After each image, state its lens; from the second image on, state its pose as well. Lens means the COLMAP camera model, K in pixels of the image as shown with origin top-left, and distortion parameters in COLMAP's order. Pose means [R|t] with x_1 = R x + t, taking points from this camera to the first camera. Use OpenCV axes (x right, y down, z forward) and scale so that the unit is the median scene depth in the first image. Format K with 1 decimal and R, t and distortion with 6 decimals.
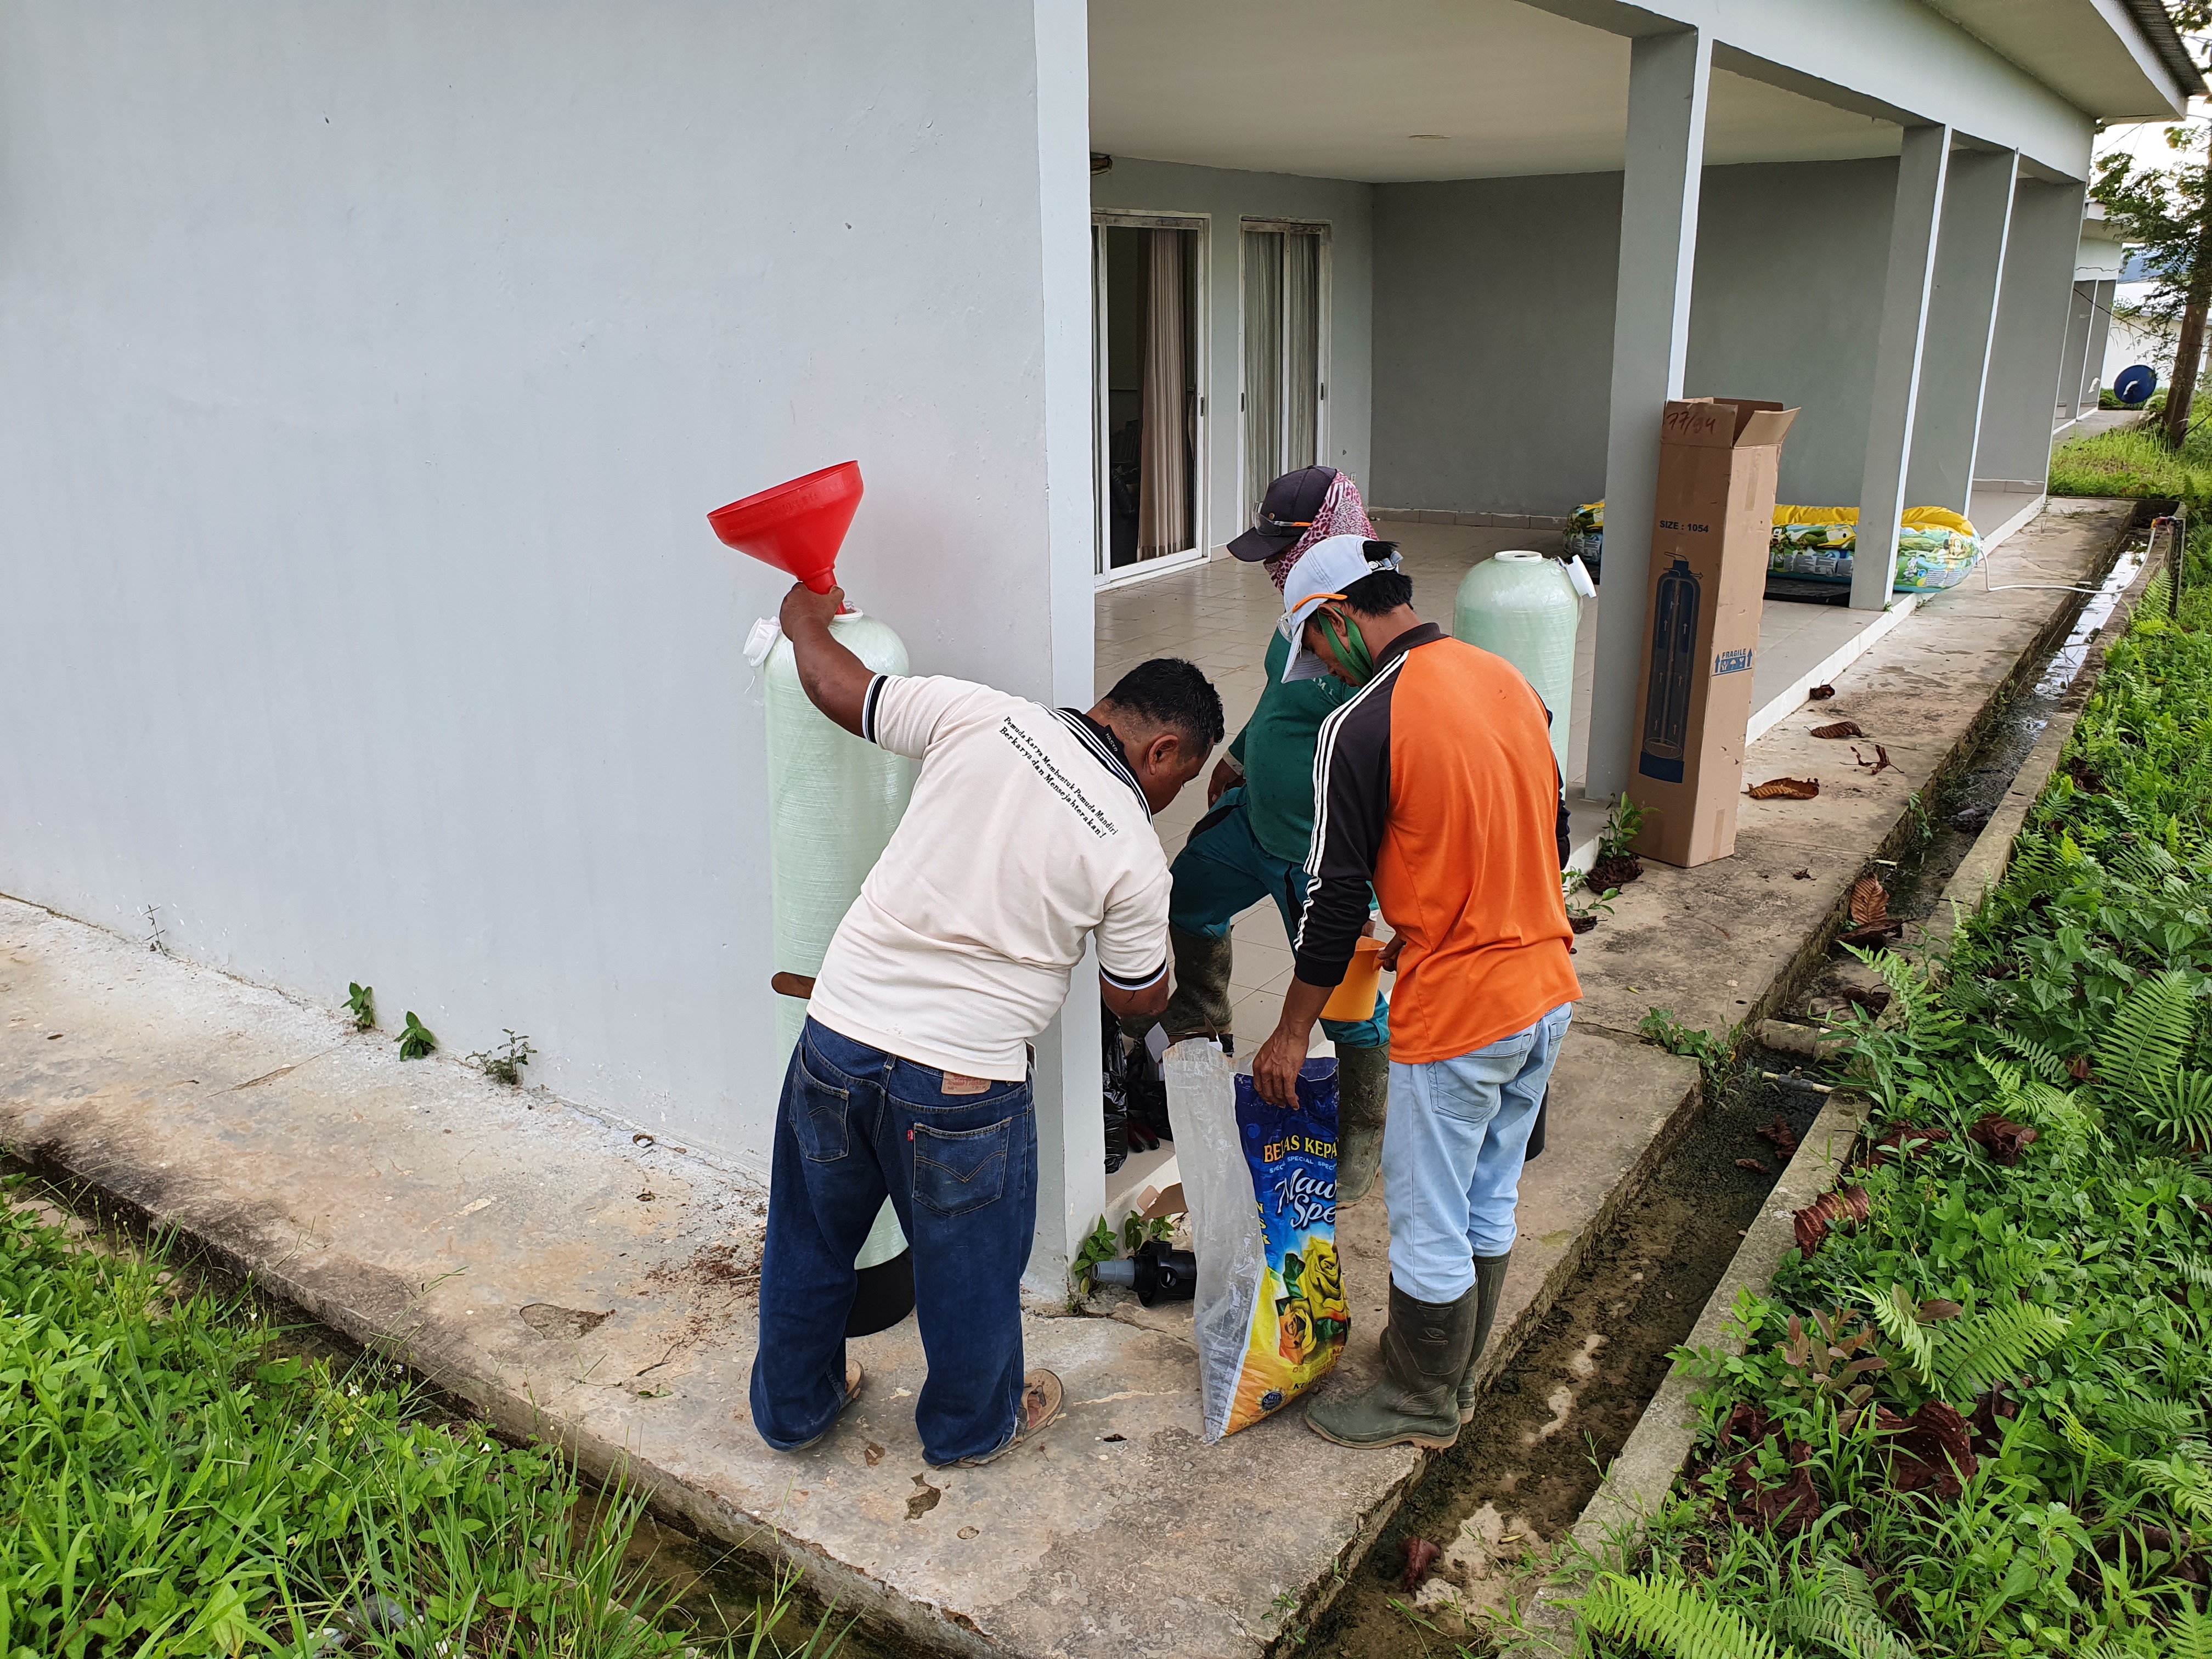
lens RADIAL K [[1698.3, 0, 1095.0], [0, 1698.3, 822.2], [0, 0, 1]] dist [-0.004417, 0.003586]
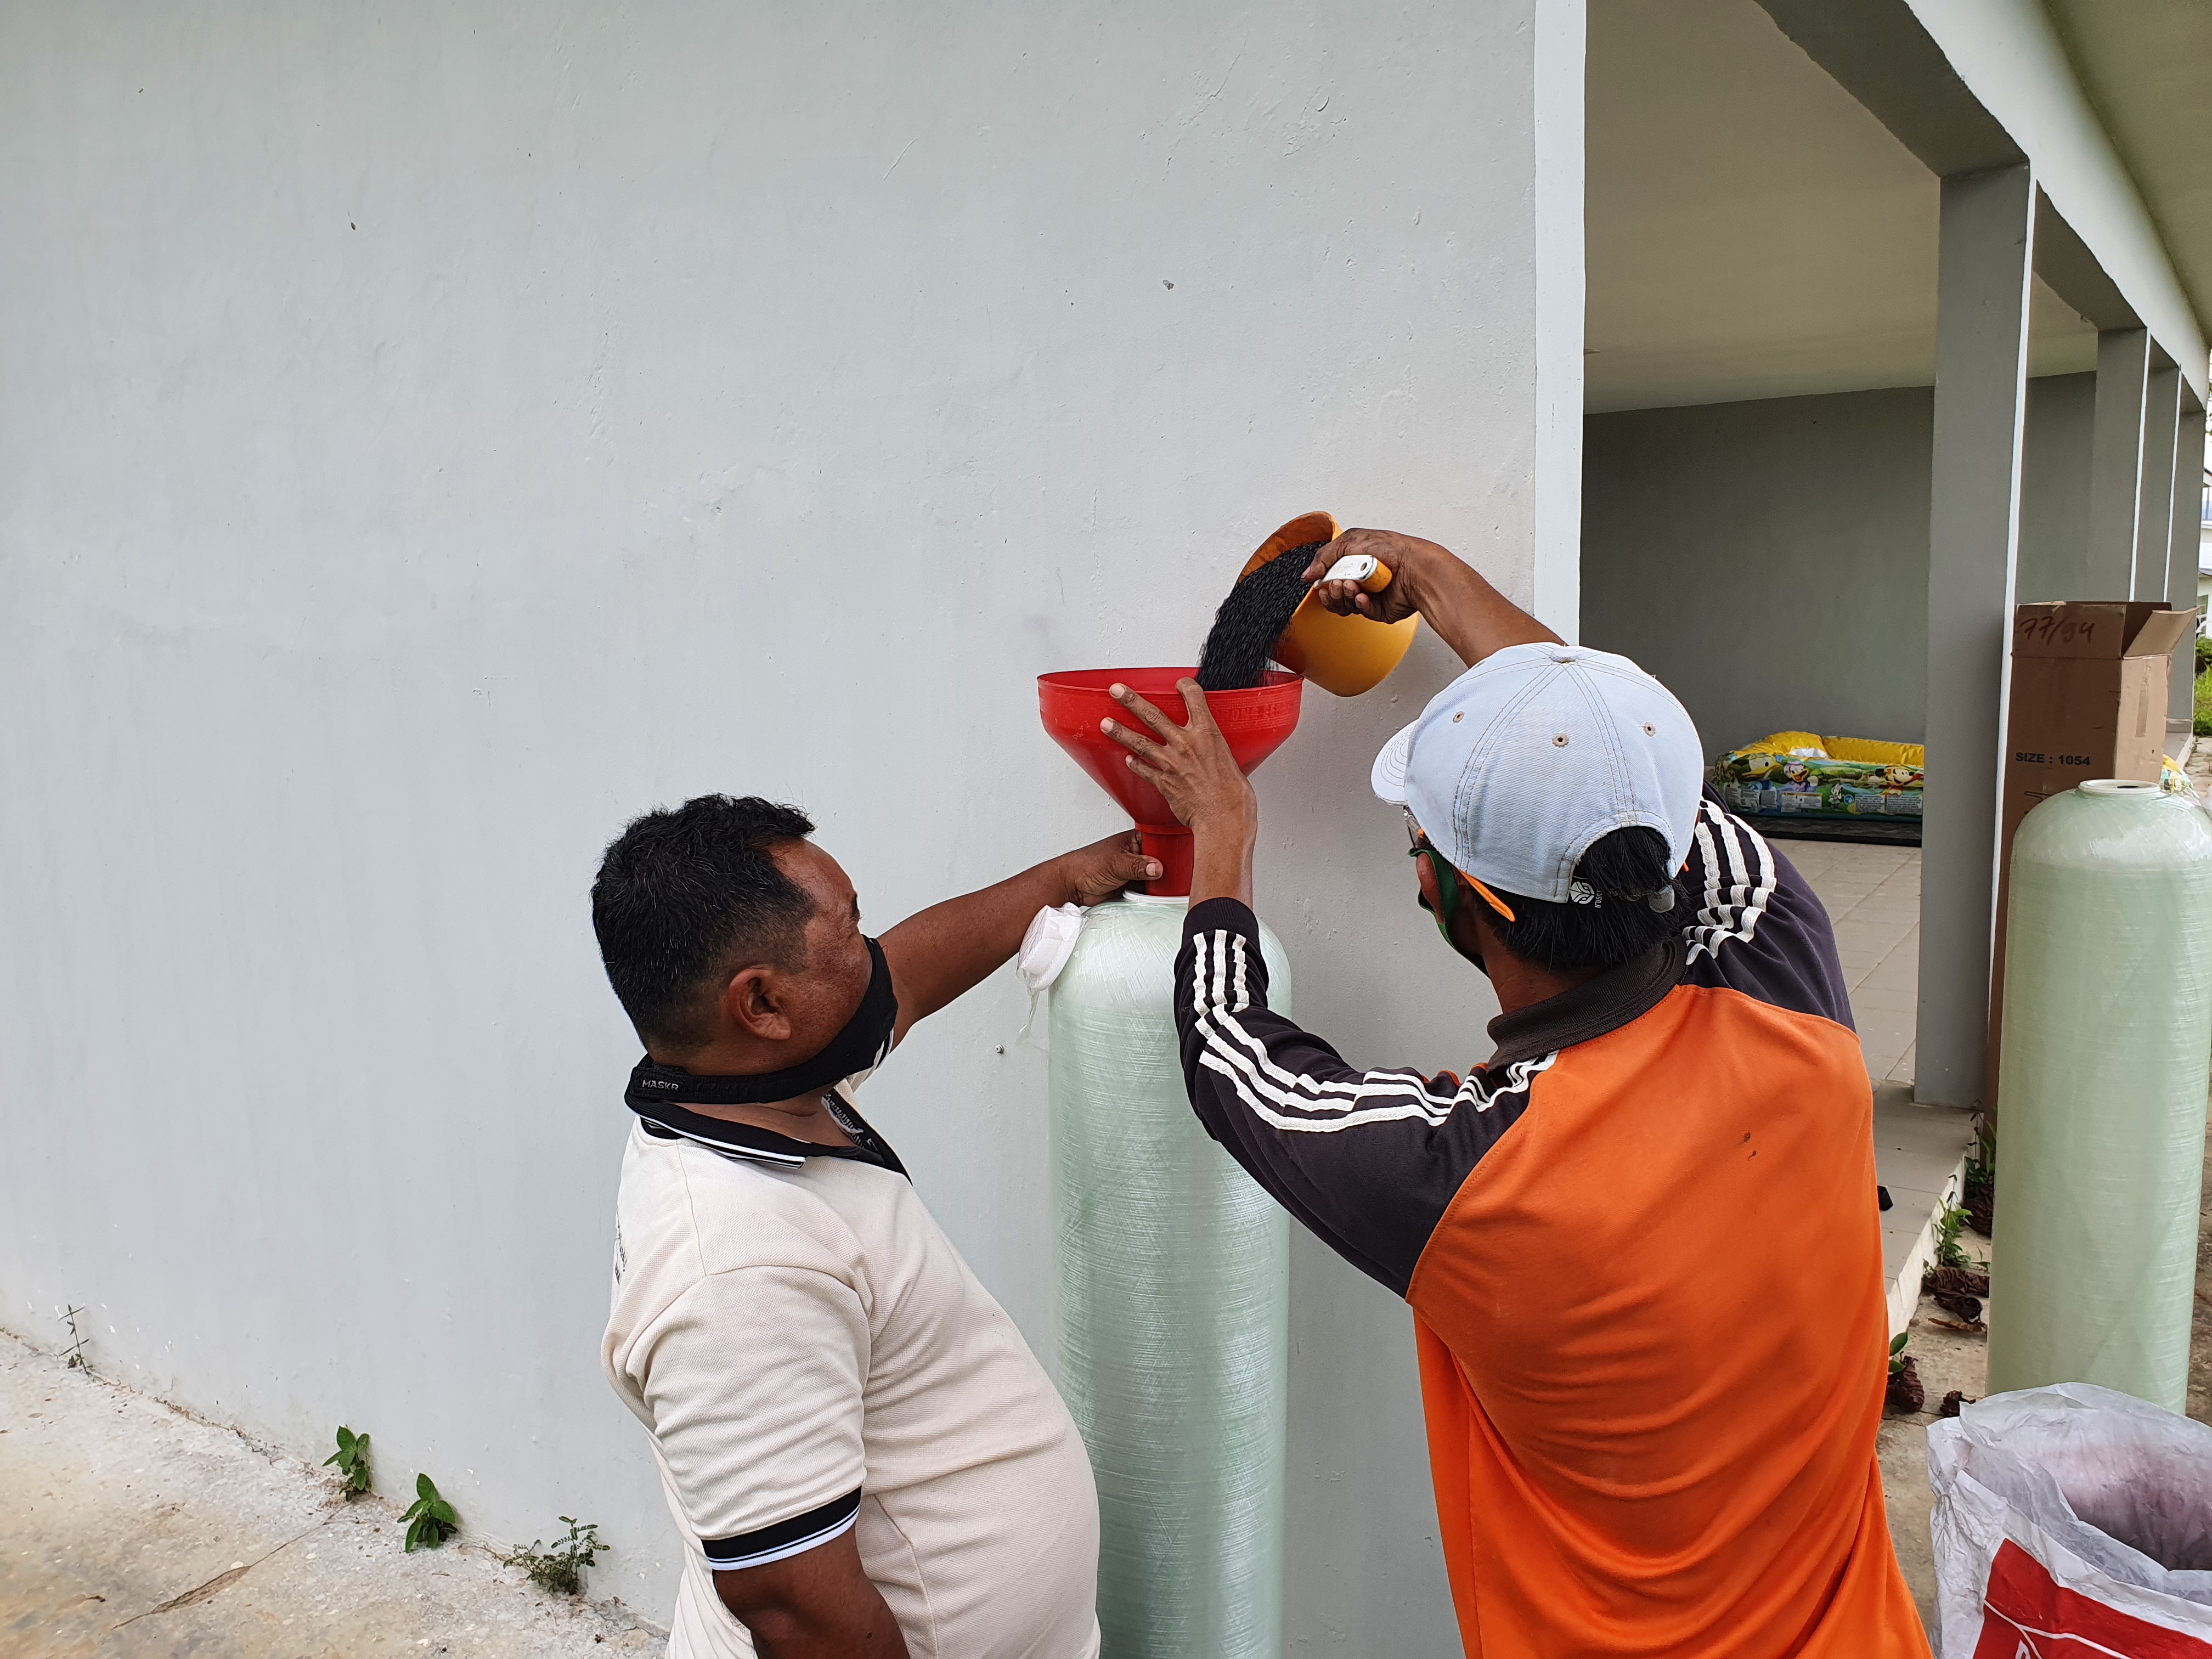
lens RADIAL K [[1698.3, 0, 1118.8], [0, 1698.3, 843.0], [0, 0, 1]] dist [-0.004417, 0.003586]
pose [[0.999797, -0.019868, 0.003260, -0.114899], [0.020130, 0.989479, -0.143272, -0.037572], [-0.000380, 0.143308, 0.989678, 0.273648]]
